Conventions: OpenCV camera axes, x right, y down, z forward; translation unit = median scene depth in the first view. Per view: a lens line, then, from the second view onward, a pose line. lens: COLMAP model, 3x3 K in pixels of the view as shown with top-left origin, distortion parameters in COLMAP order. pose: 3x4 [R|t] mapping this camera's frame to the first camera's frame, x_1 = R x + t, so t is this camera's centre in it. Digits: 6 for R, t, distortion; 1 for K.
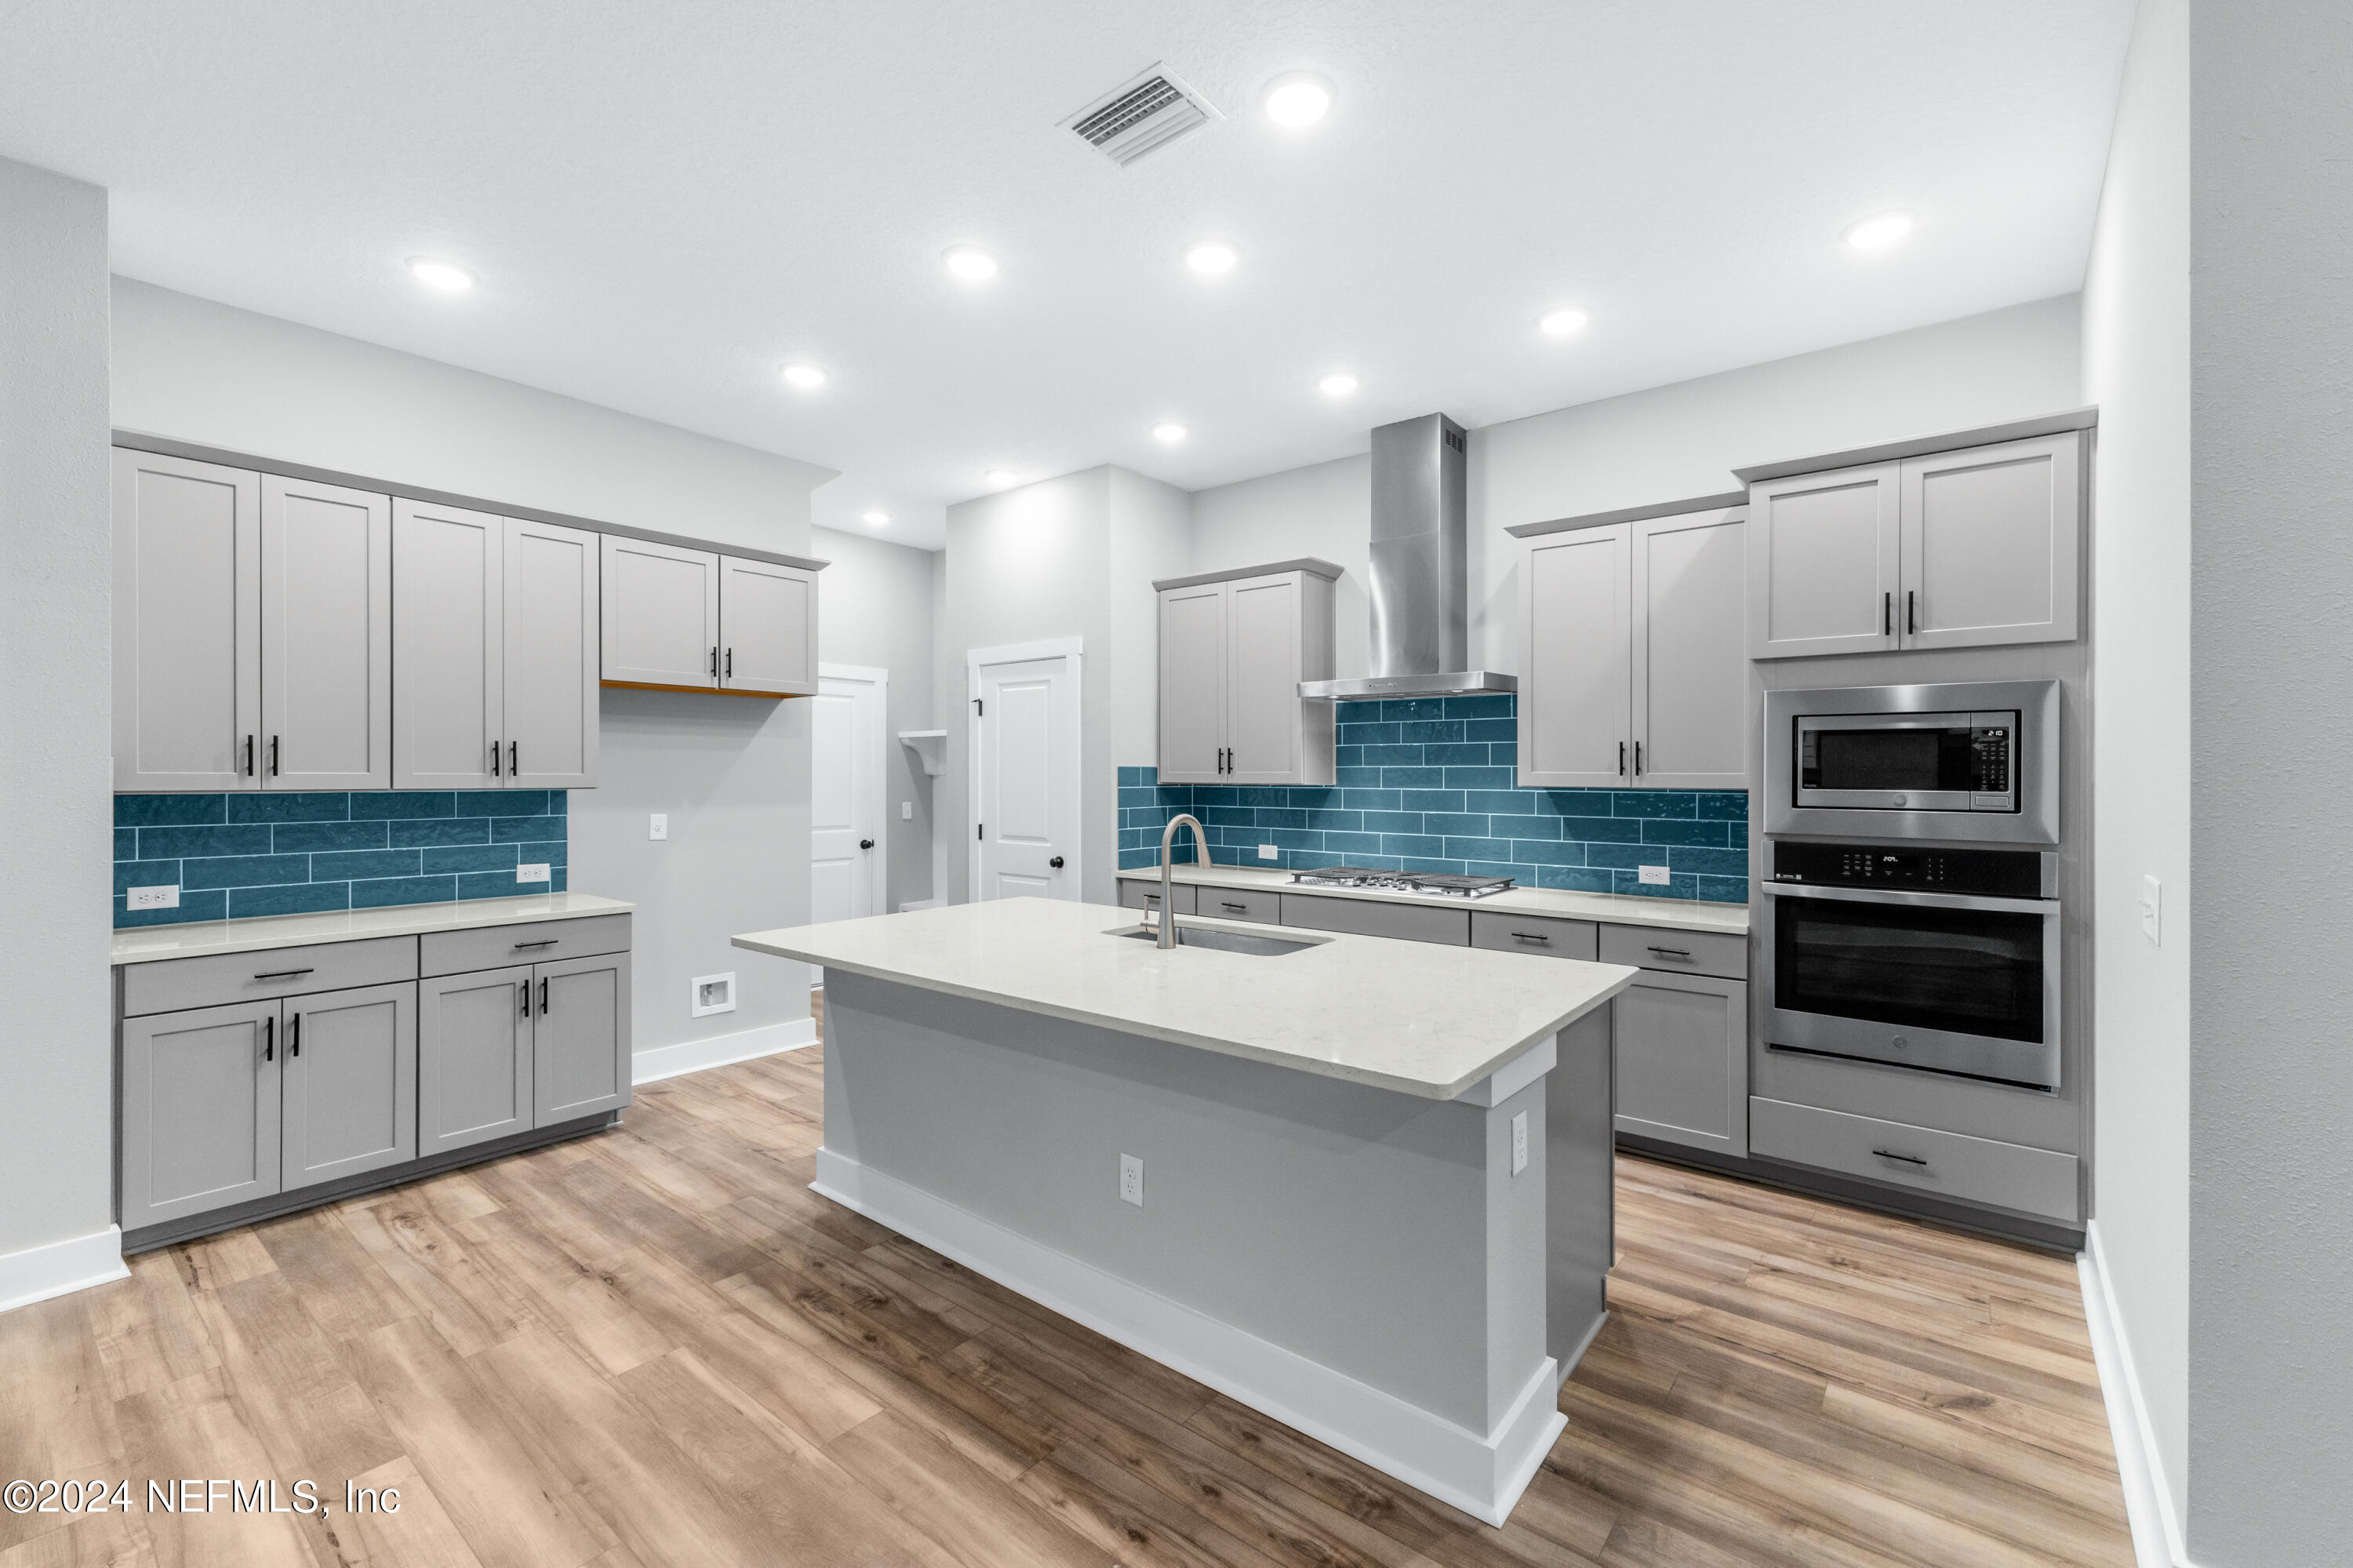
lens RADIAL K [[1006.1, 0, 1158.1], [0, 1006.1, 771.6], [0, 0, 1]] dist [0.008141, 0.001401]
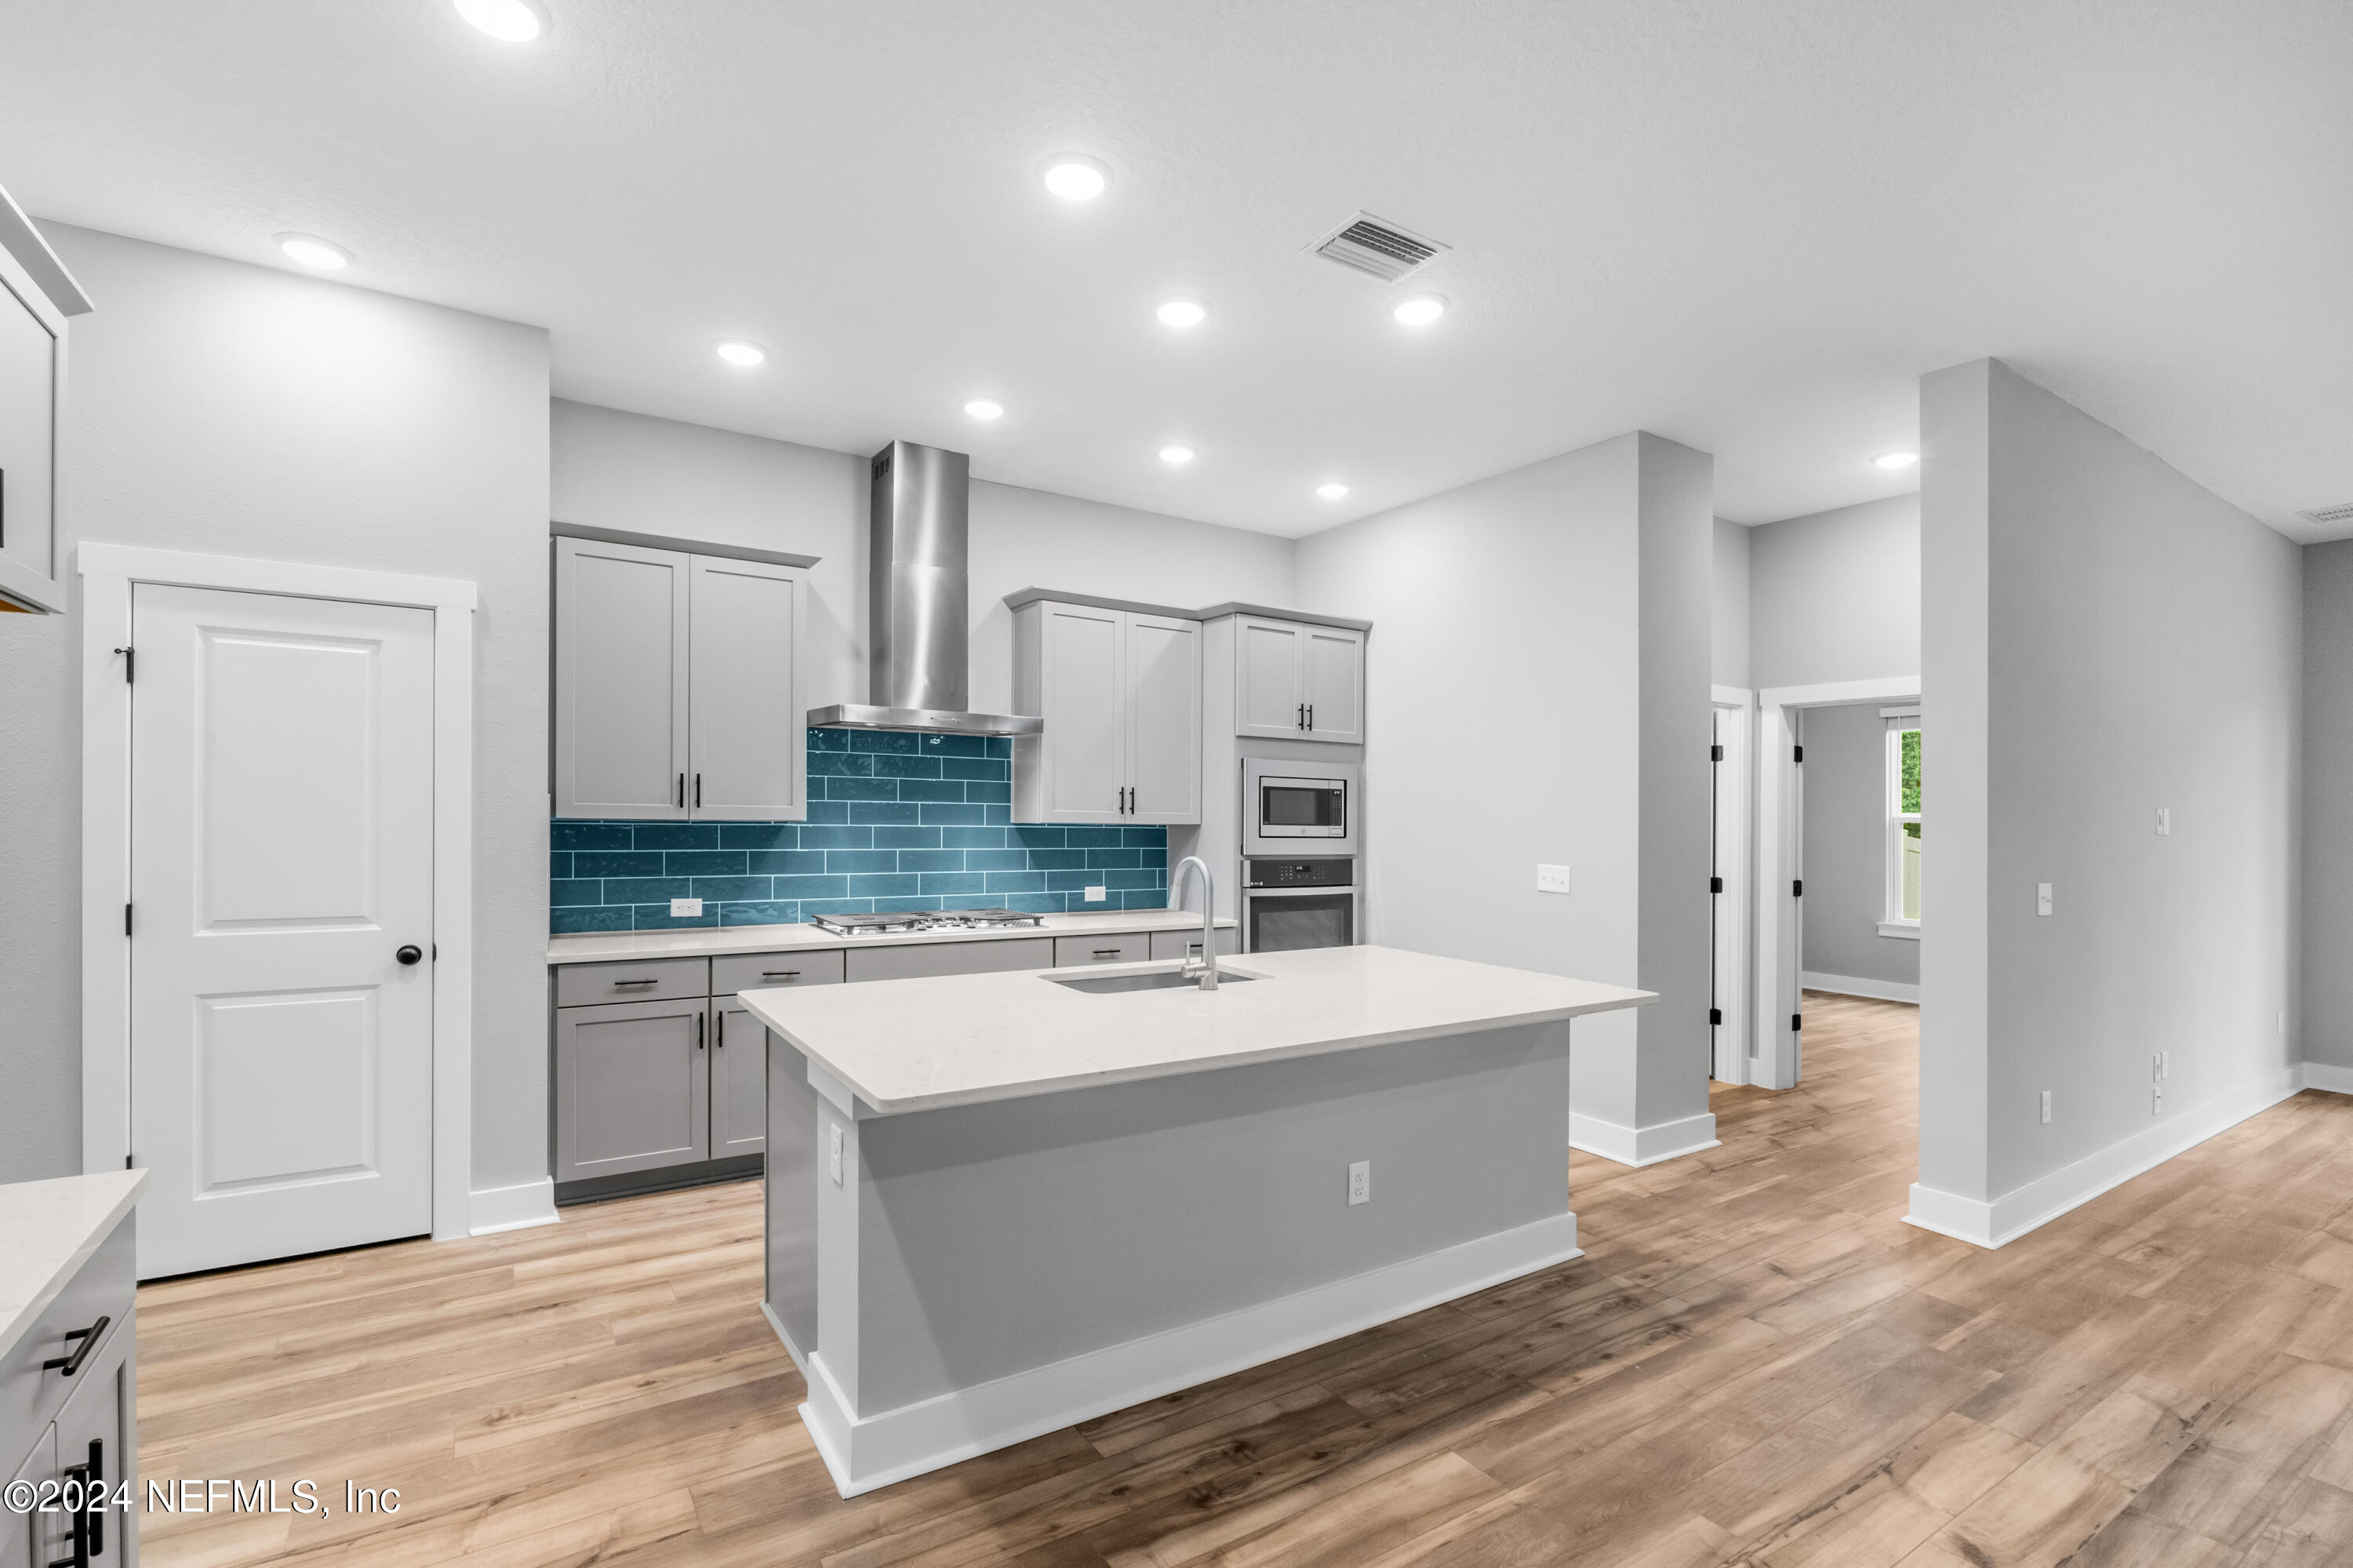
lens RADIAL K [[1064.2, 0, 1195.8], [0, 1064.2, 804.4], [0, 0, 1]] dist [-0.005912, -0.001105]
pose [[0.293070, 0.008128, 0.956056, -0.843255], [-0.017898, 0.999835, -0.003014, -0.006417], [-0.955923, -0.016228, 0.293167, 0.580549]]
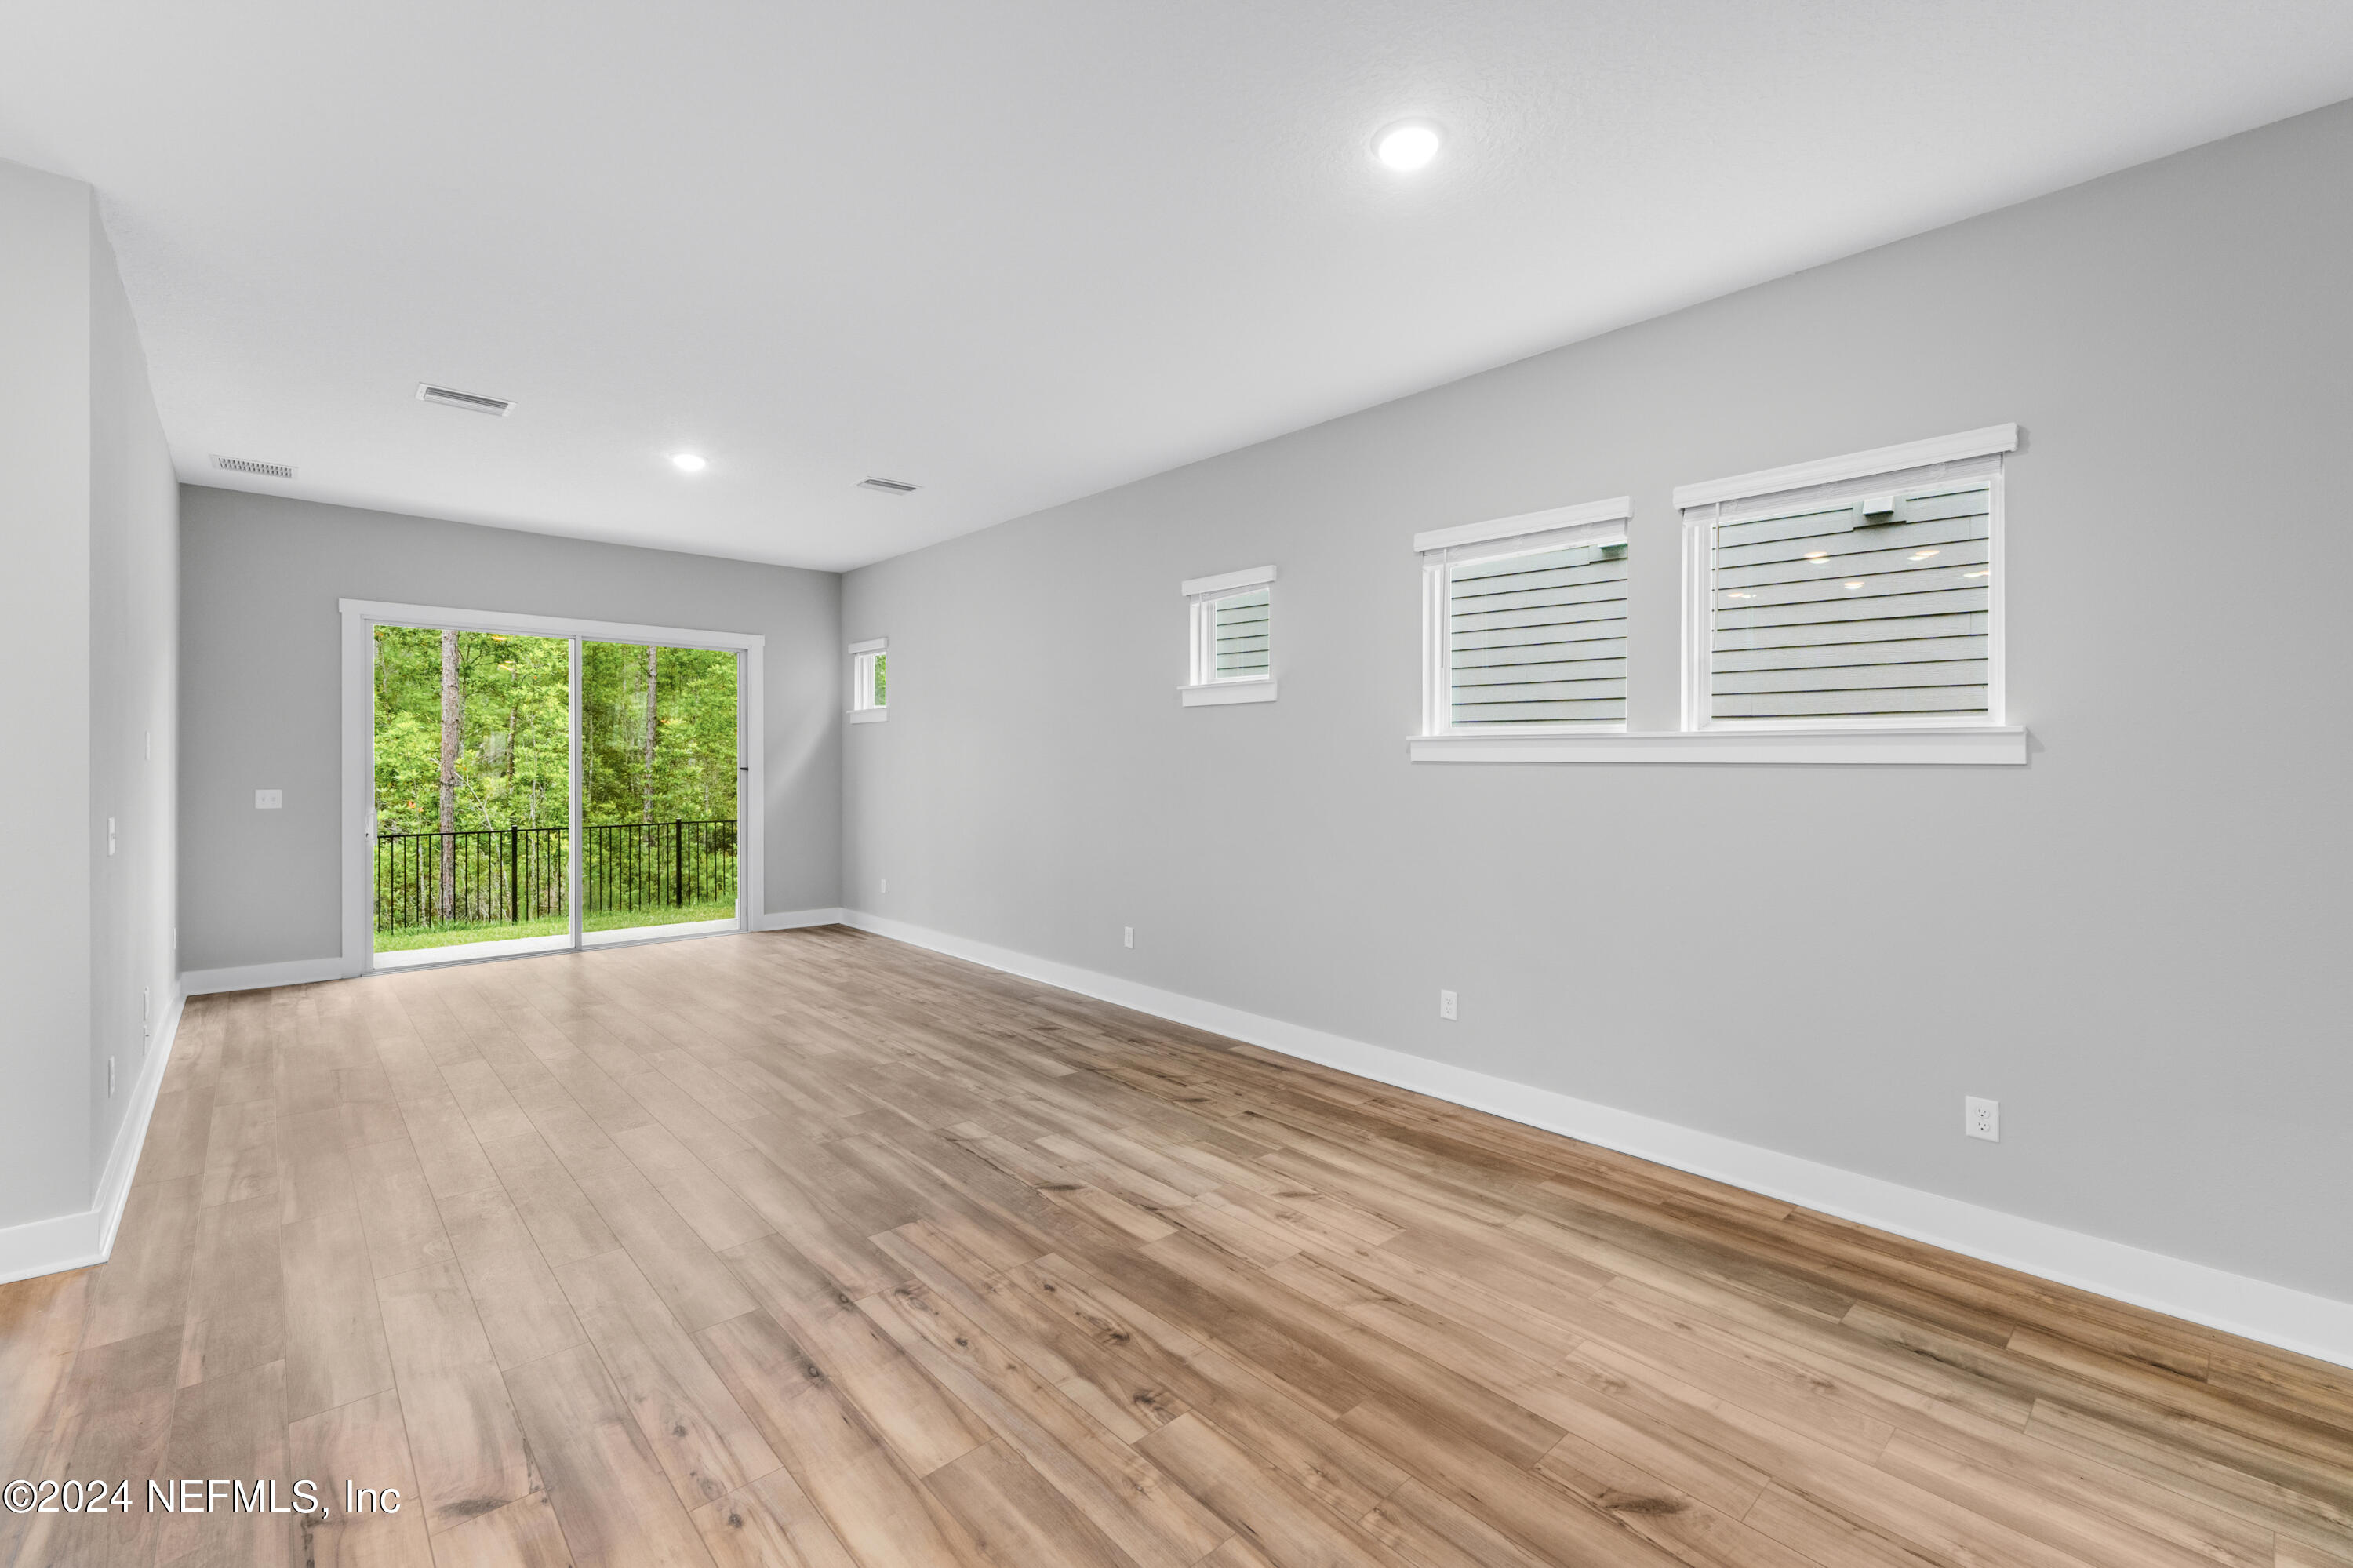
lens RADIAL K [[1006.1, 0, 1153.6], [0, 1006.1, 780.3], [0, 0, 1]] dist [0.008141, 0.001401]
pose [[-0.987419, -0.011567, 0.157703, -0.597629], [-0.009893, 0.999886, 0.011395, 0.004617], [-0.157817, 0.009691, -0.987421, 0.796855]]
